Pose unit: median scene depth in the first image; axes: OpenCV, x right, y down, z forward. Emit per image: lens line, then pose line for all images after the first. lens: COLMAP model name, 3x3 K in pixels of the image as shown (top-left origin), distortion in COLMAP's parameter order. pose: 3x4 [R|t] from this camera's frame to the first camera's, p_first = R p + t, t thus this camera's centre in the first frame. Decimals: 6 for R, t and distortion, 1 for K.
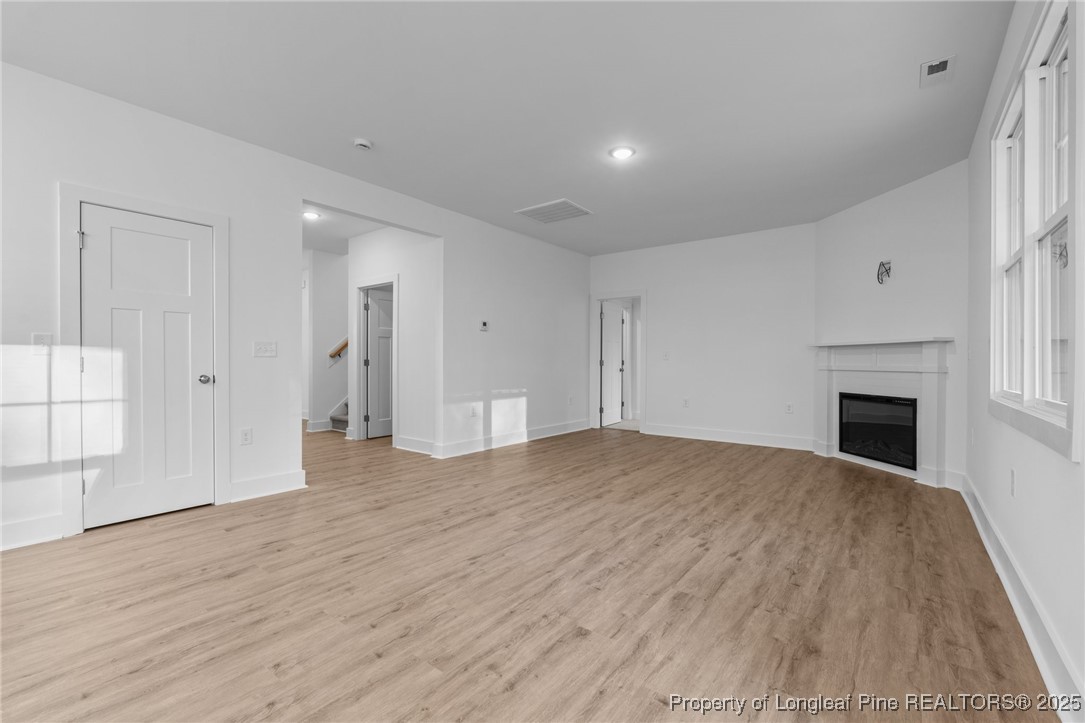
lens RADIAL K [[472.4, 0, 544.2], [0, 472.4, 366.4], [0, 0, 1]] dist [-0.004846, 0.000428]
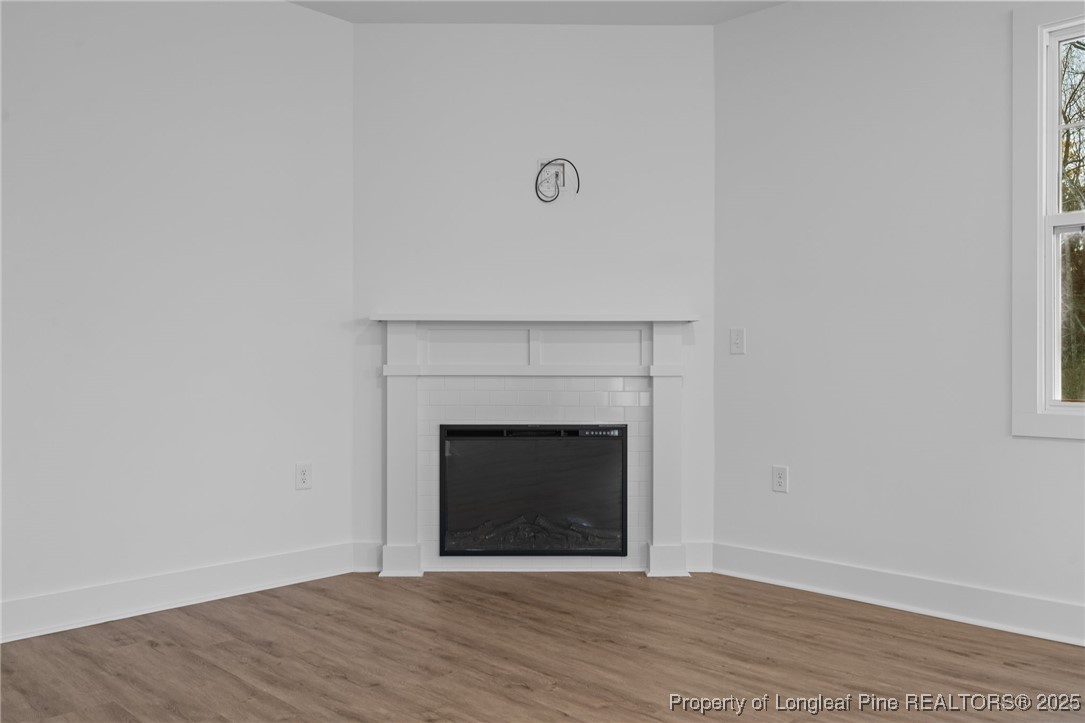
lens RADIAL K [[865.3, 0, 542.5], [0, 865.3, 361.5], [0, 0, 1]] dist [0.004096, 0.001700]
pose [[0.115652, -0.003390, 0.993284, -0.208136], [0.006521, 0.999975, 0.002653, -0.008029], [-0.993268, 0.006171, 0.115671, 0.919067]]
